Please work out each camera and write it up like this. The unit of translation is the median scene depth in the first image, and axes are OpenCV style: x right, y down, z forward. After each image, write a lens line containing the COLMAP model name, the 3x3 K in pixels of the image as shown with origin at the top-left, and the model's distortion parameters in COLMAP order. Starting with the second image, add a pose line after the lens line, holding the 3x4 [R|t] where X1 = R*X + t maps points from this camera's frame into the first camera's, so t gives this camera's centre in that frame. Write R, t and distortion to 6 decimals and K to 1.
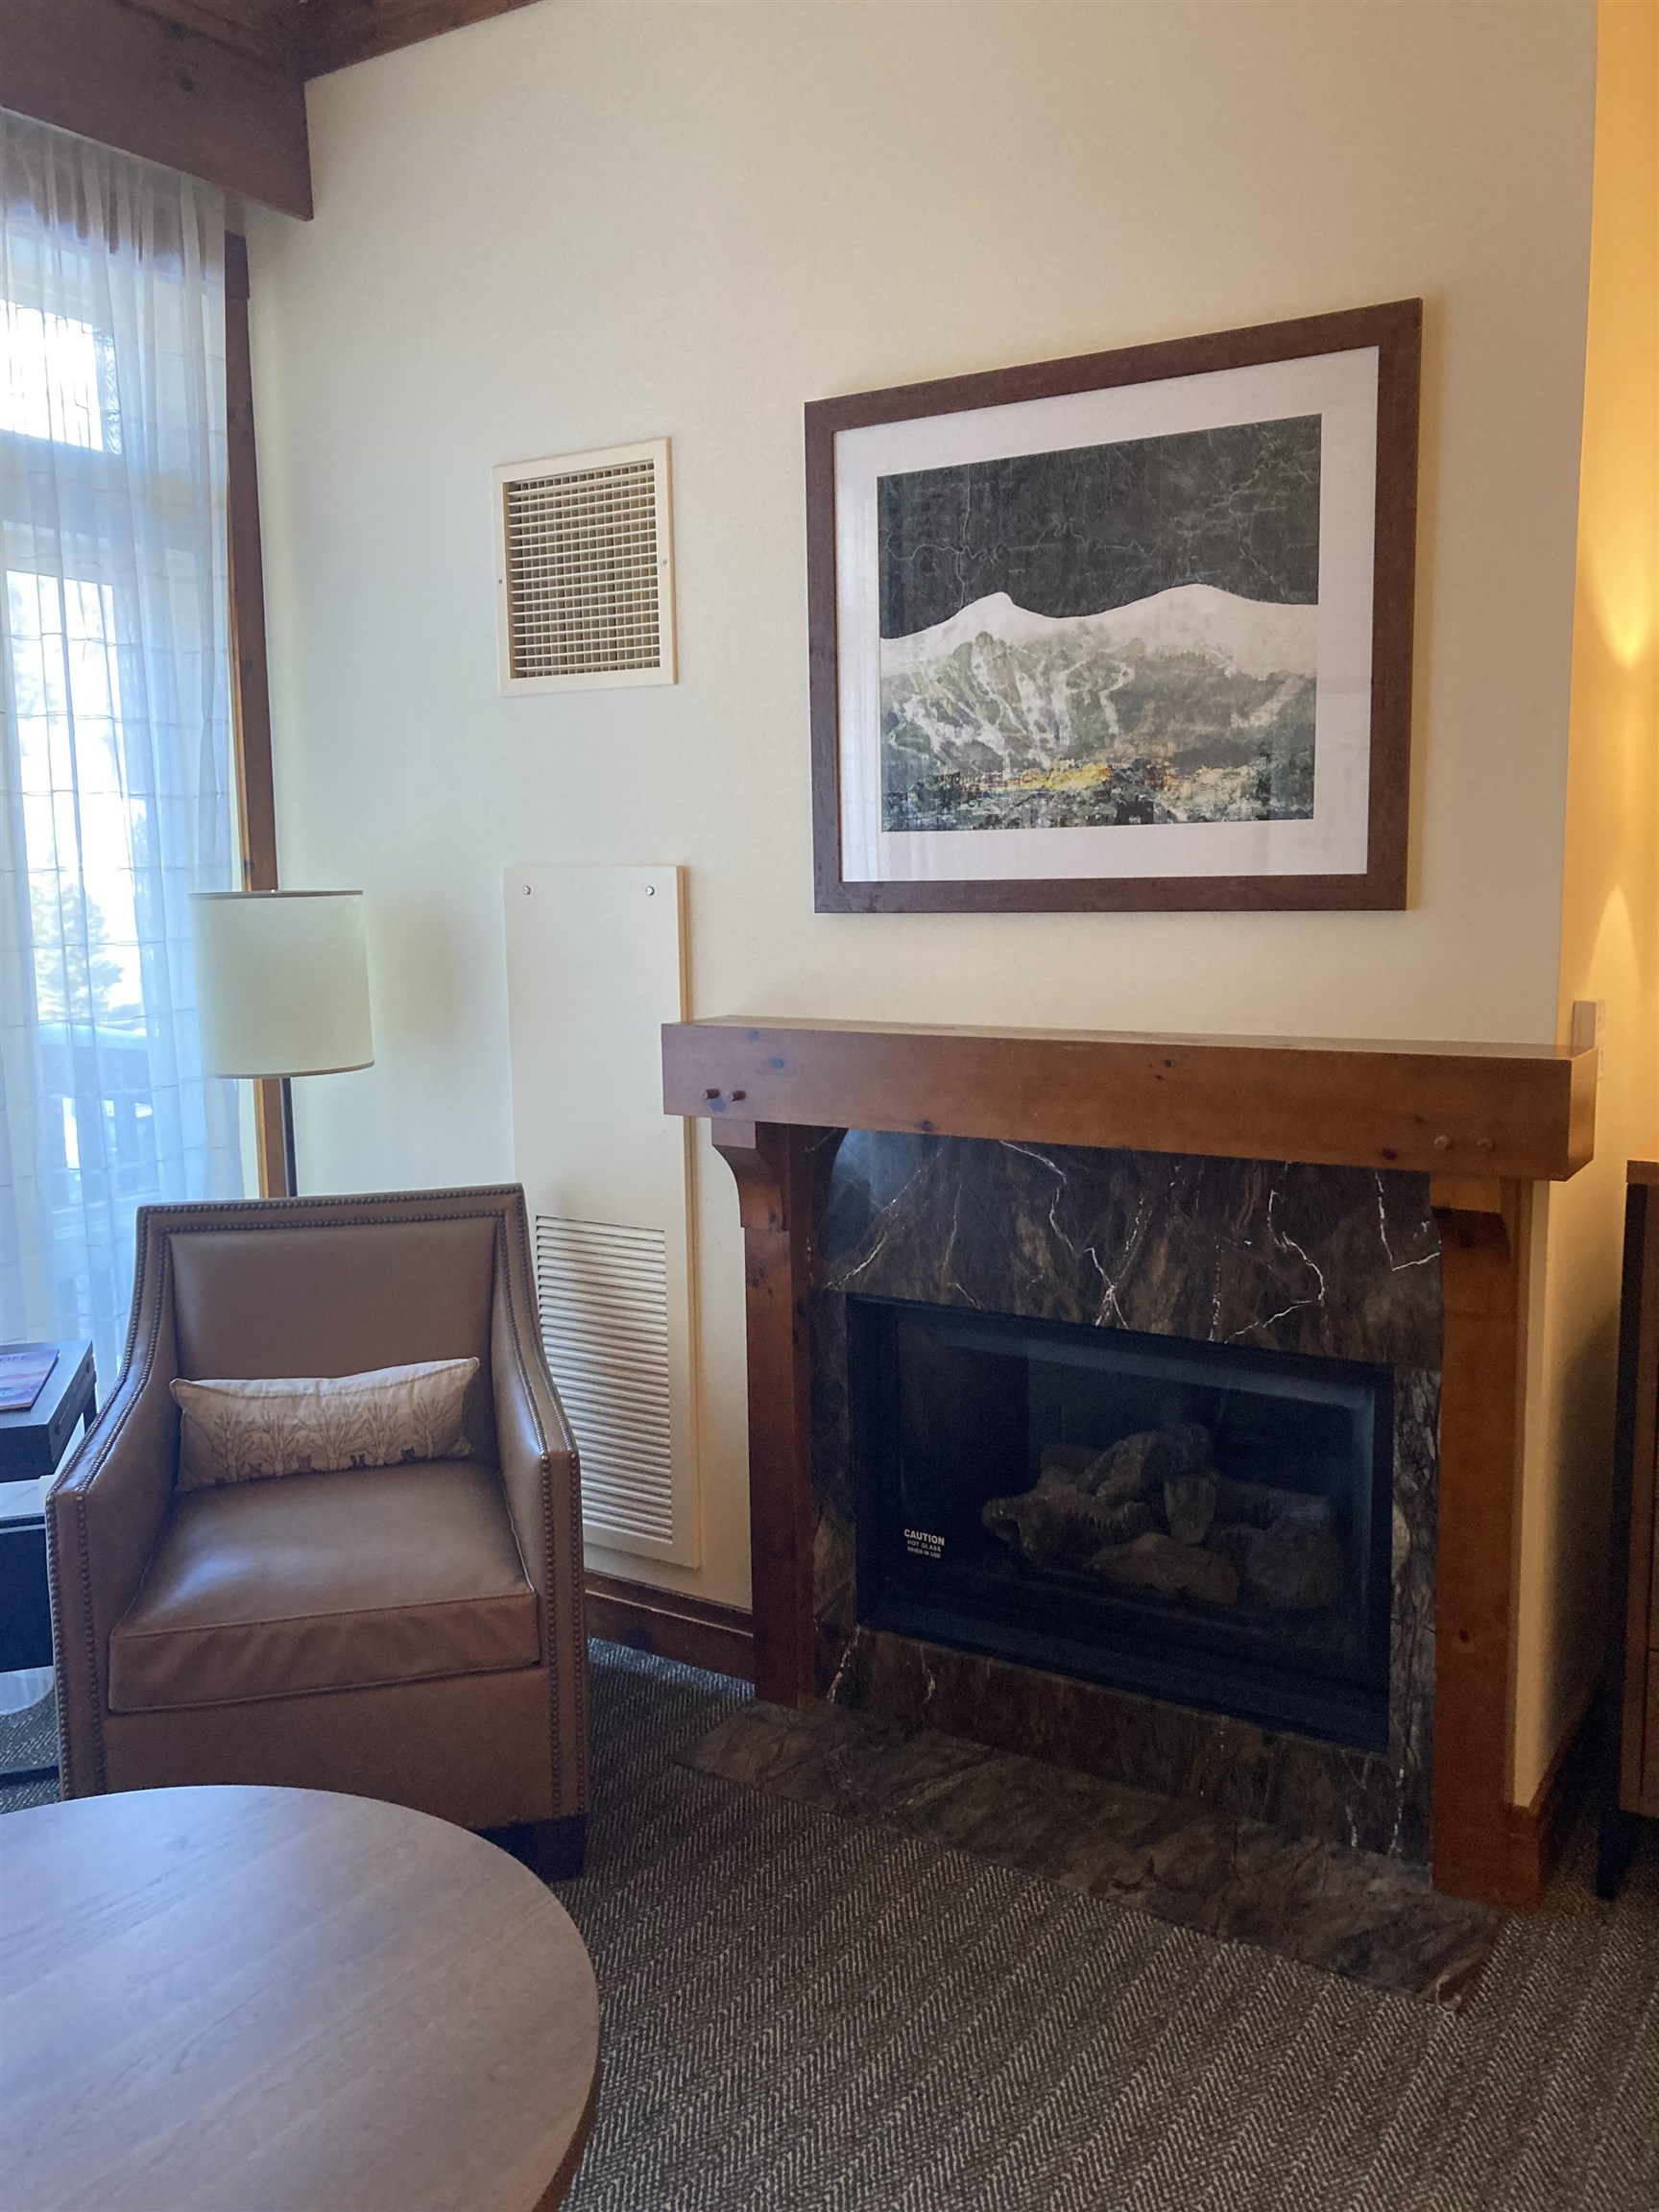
lens RADIAL K [[1845.0, 0, 829.5], [0, 1845.0, 1106.0], [0, 0, 1]] dist [0.088156, -0.134564]
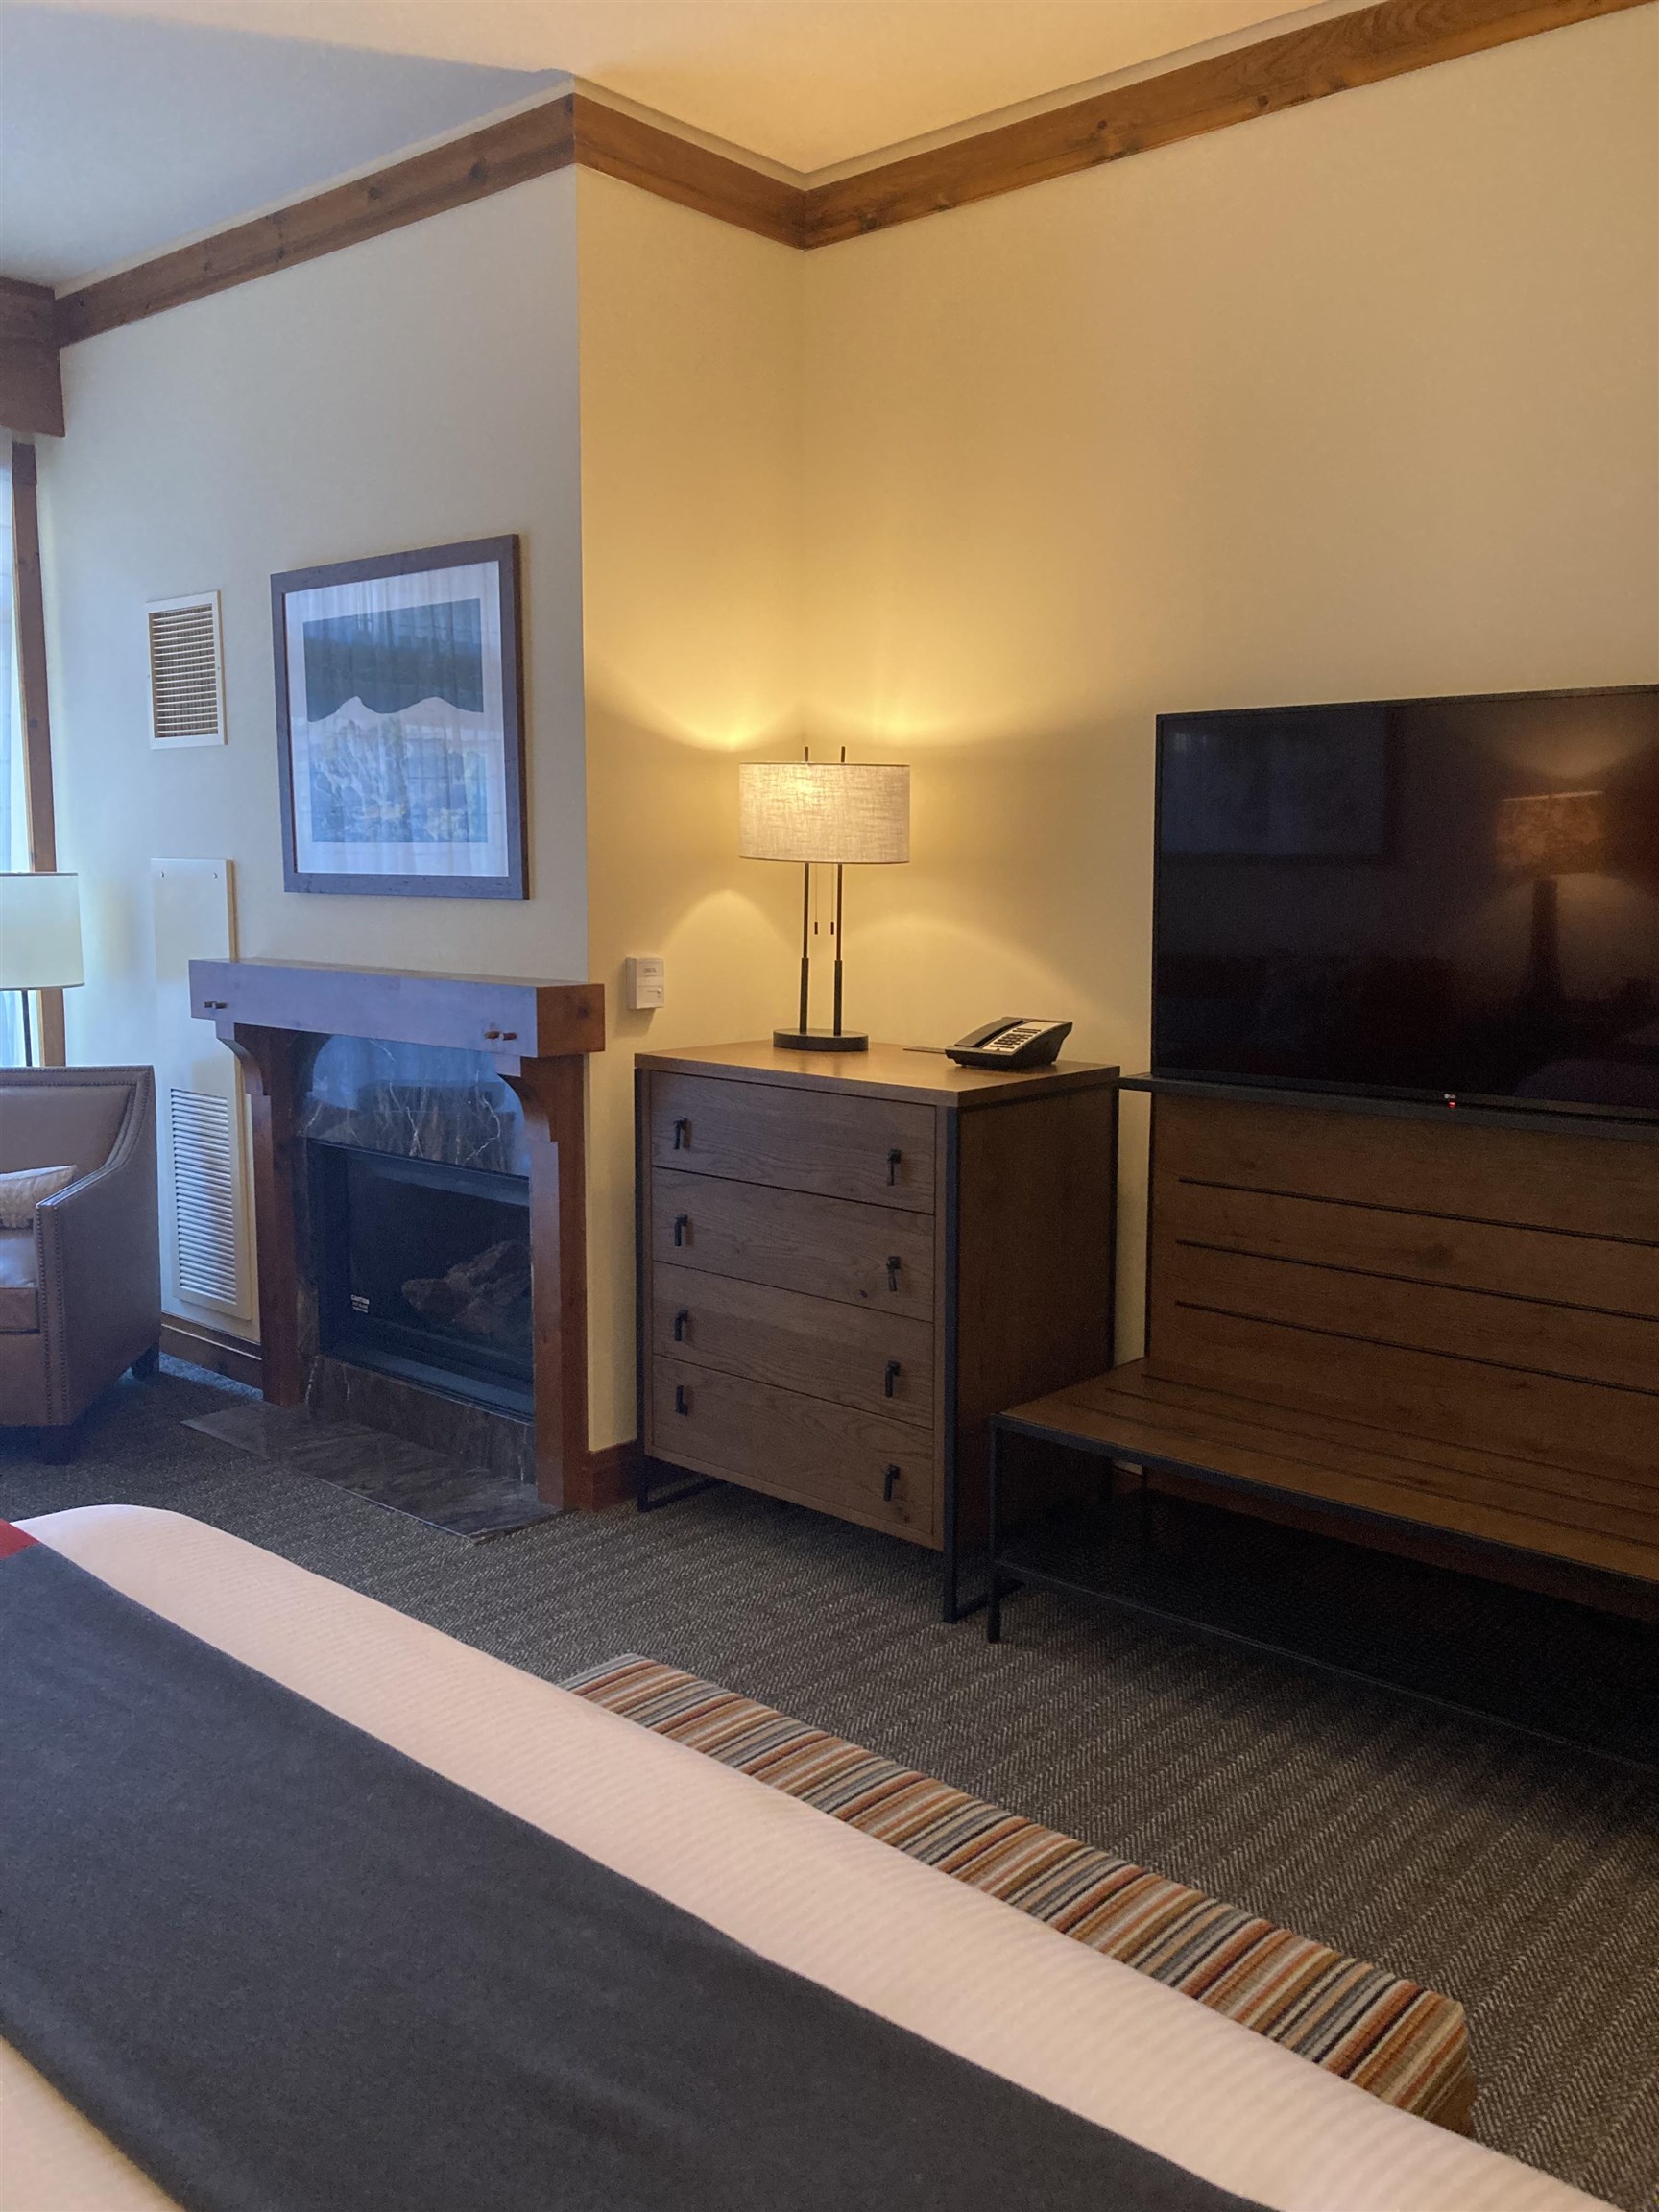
lens RADIAL K [[1811.6, 0, 829.5], [0, 1811.6, 1106.0], [0, 0, 1]] dist [0.048011, -0.007197]
pose [[0.986998, 0.043535, -0.154725, 0.729841], [-0.043458, 0.999048, 0.003884, 0.053092], [0.154747, 0.002890, 0.987950, -0.481079]]
